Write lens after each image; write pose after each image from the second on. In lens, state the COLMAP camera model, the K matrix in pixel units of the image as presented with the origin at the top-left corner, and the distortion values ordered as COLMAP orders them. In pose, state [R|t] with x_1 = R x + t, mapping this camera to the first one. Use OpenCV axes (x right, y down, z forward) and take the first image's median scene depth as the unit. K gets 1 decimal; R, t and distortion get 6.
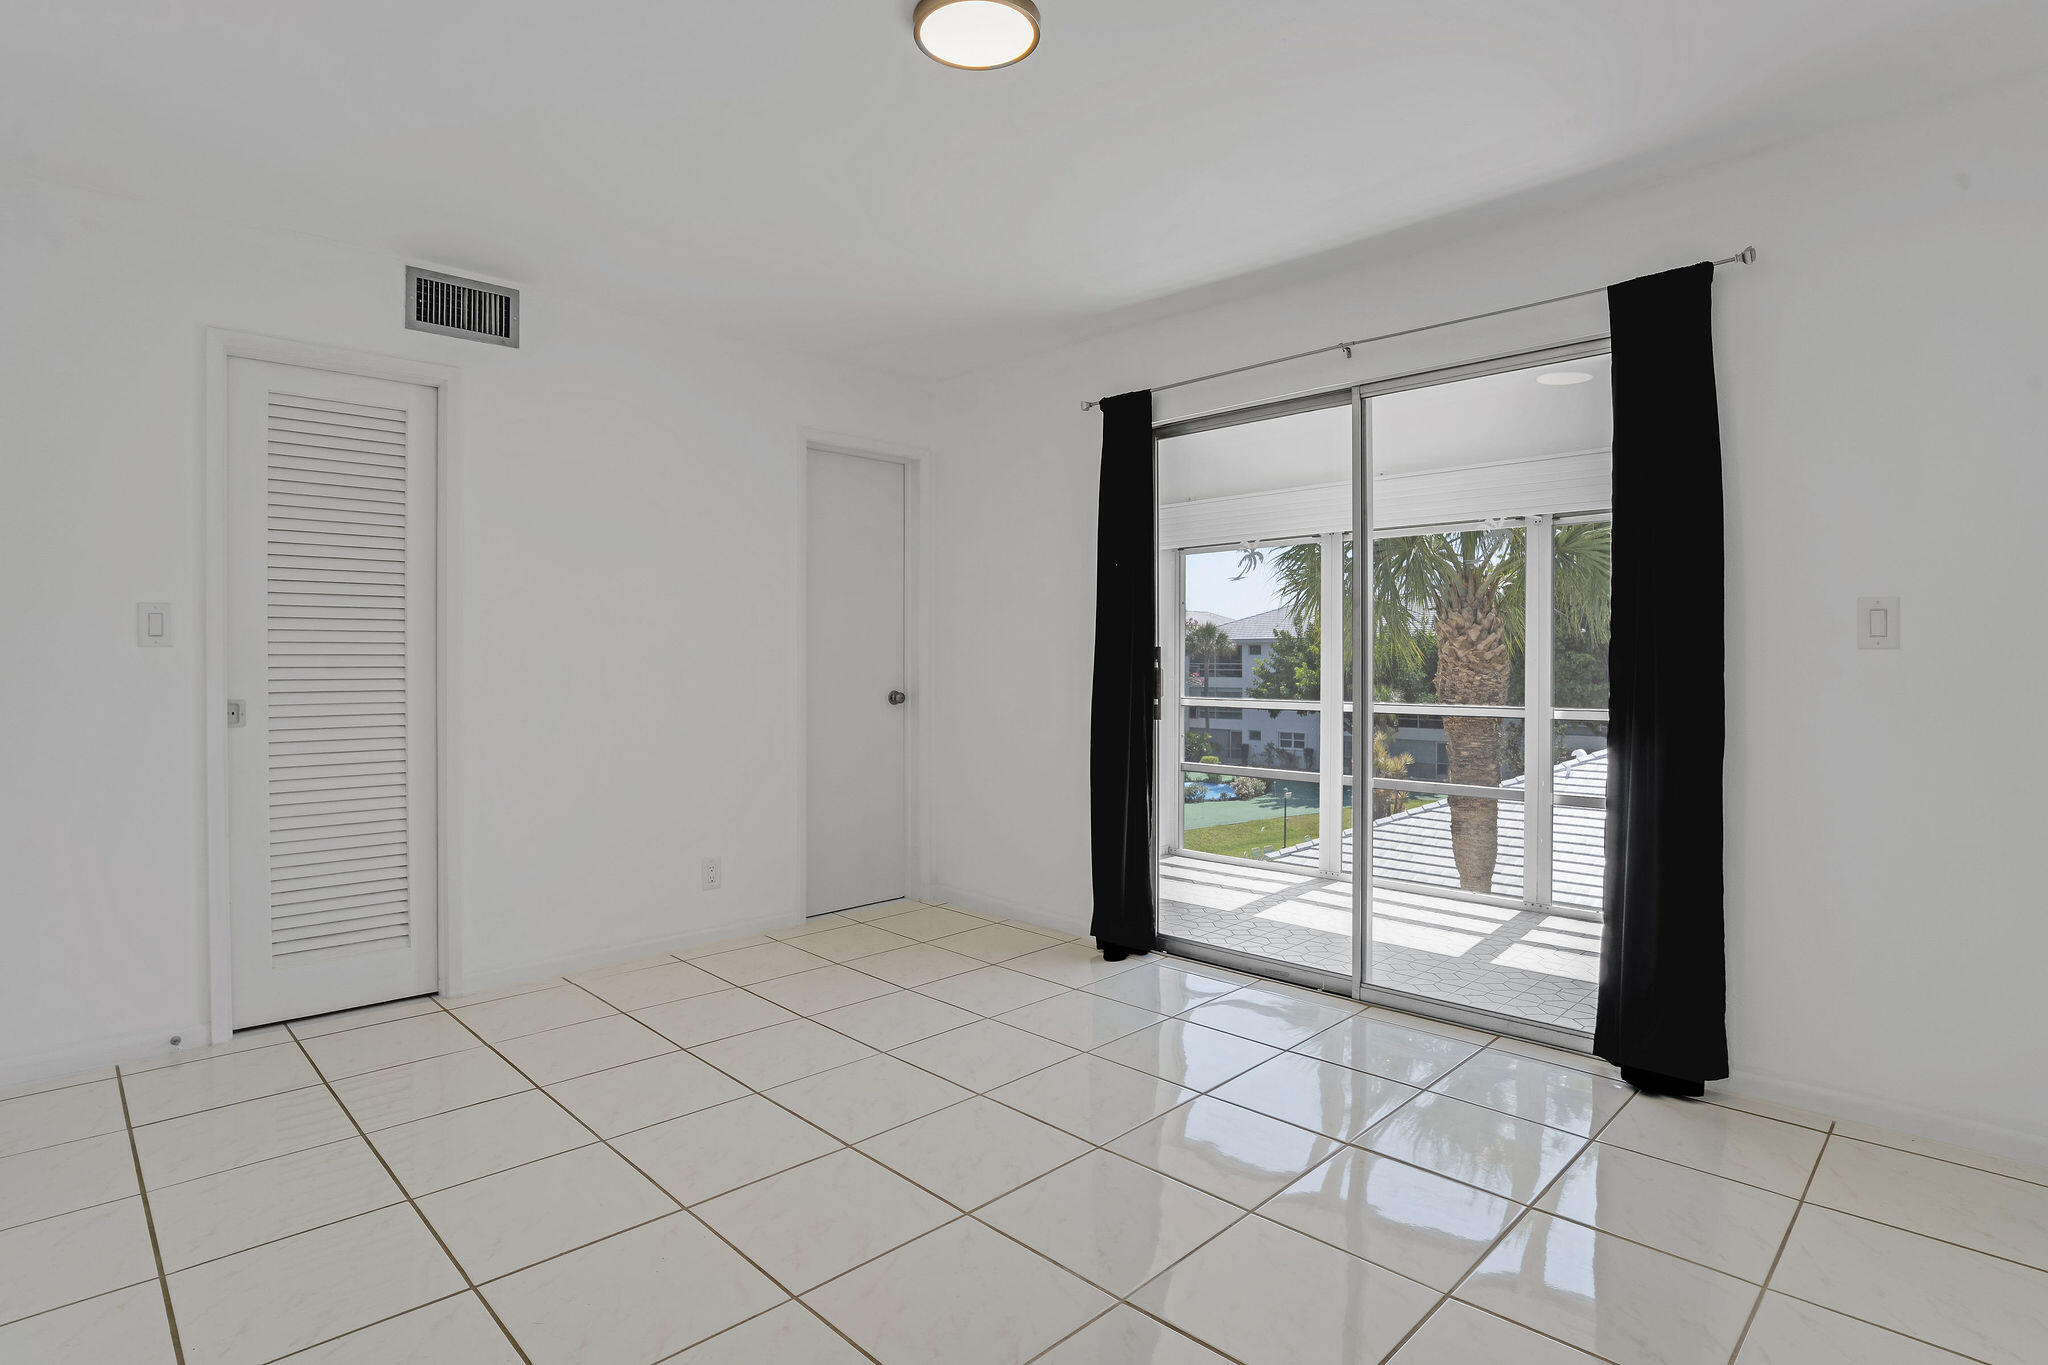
lens RADIAL K [[1011.2, 0, 1011.0], [0, 1011.2, 641.3], [0, 0, 1]] dist [-0.017263, -0.000060]
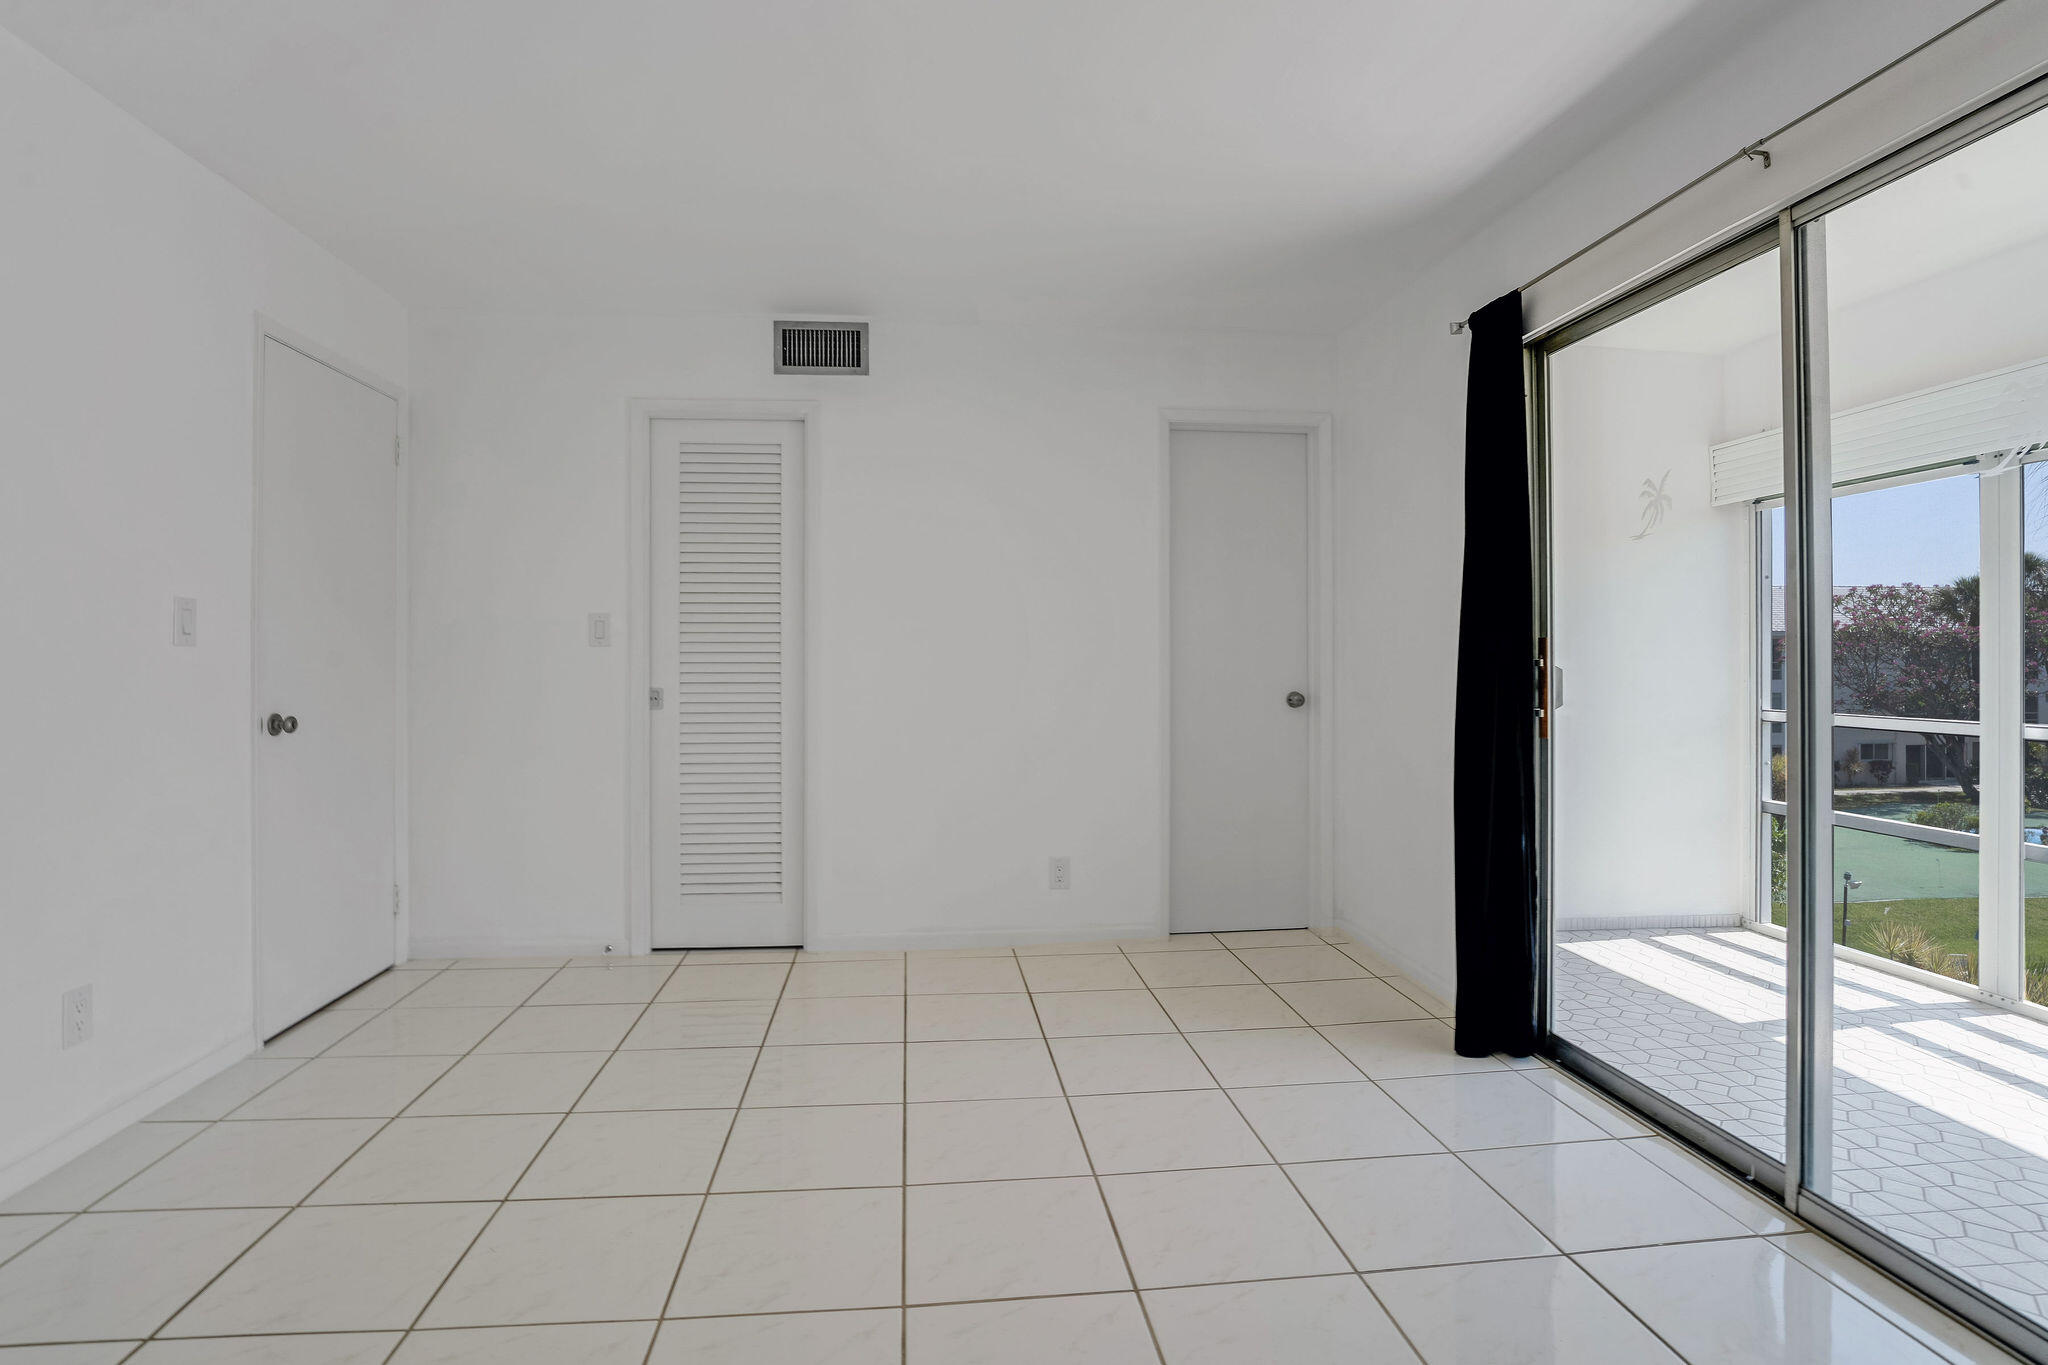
lens RADIAL K [[1011.2, 0, 1039.0], [0, 1011.2, 631.8], [0, 0, 1]] dist [-0.017263, -0.000060]
pose [[0.799225, -0.015298, -0.600837, 0.244228], [0.010843, 0.999880, -0.011035, 0.004168], [0.600934, 0.002304, 0.799295, 0.169232]]
